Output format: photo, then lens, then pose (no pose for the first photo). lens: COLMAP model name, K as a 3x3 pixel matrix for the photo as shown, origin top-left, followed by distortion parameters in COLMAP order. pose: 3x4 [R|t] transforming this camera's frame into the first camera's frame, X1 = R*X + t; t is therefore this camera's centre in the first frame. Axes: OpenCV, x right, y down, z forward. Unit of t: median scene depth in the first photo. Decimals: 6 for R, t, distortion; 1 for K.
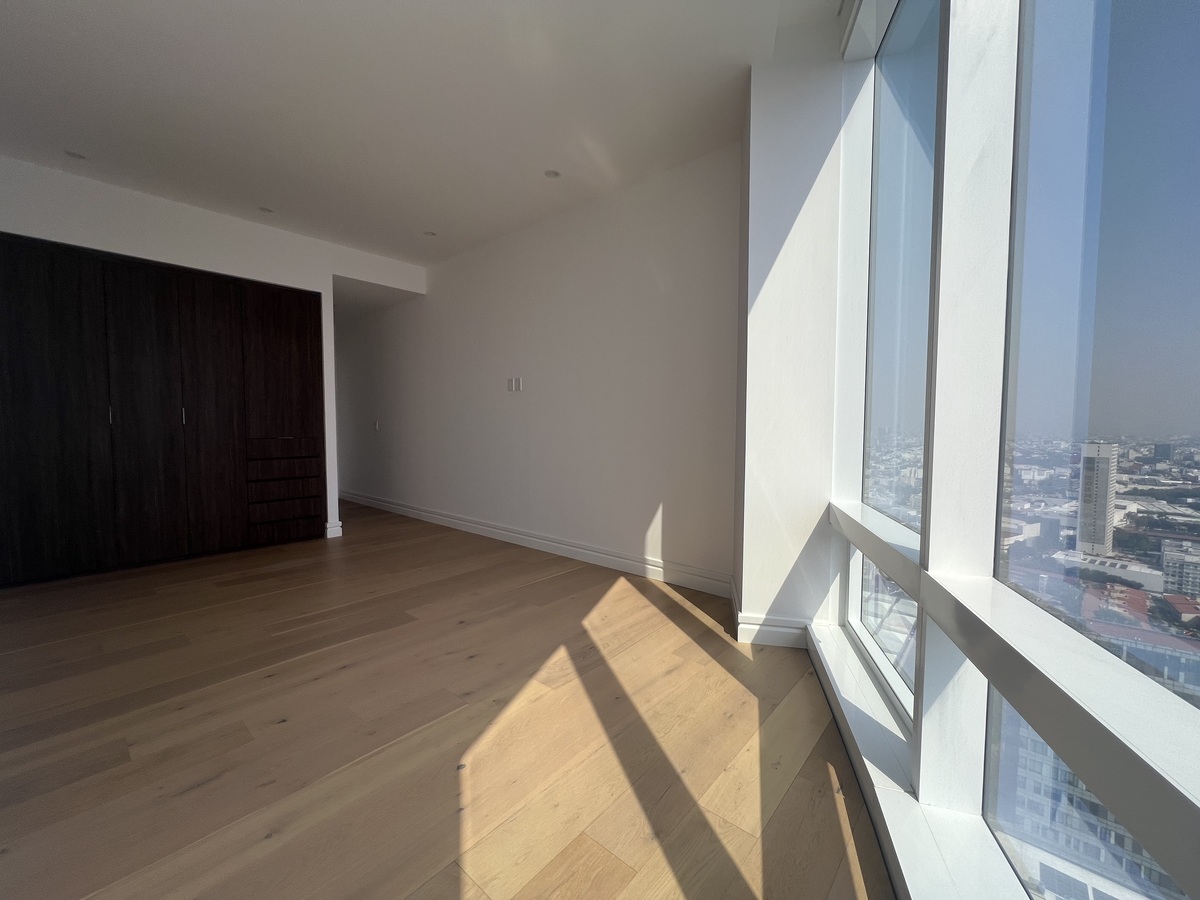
lens RADIAL K [[476.7, 0, 608.0], [0, 476.7, 448.0], [0, 0, 1]] dist [0.011088, -0.000012]
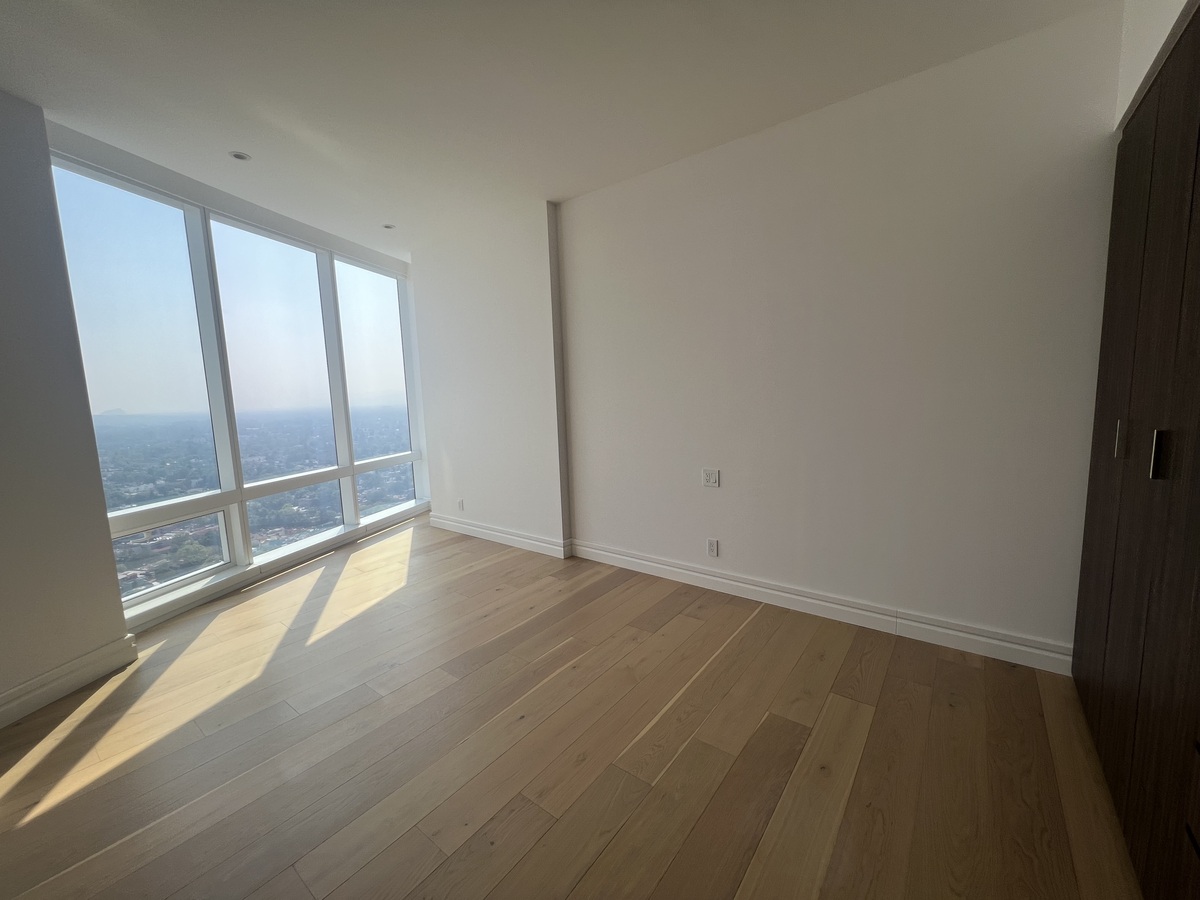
lens RADIAL K [[476.7, 0, 608.0], [0, 476.7, 448.0], [0, 0, 1]] dist [0.011088, -0.000012]
pose [[-0.998178, 0.038214, -0.046694, -1.737931], [0.029828, 0.985221, 0.168672, -0.503526], [0.052449, 0.166972, -0.984566, 4.665542]]
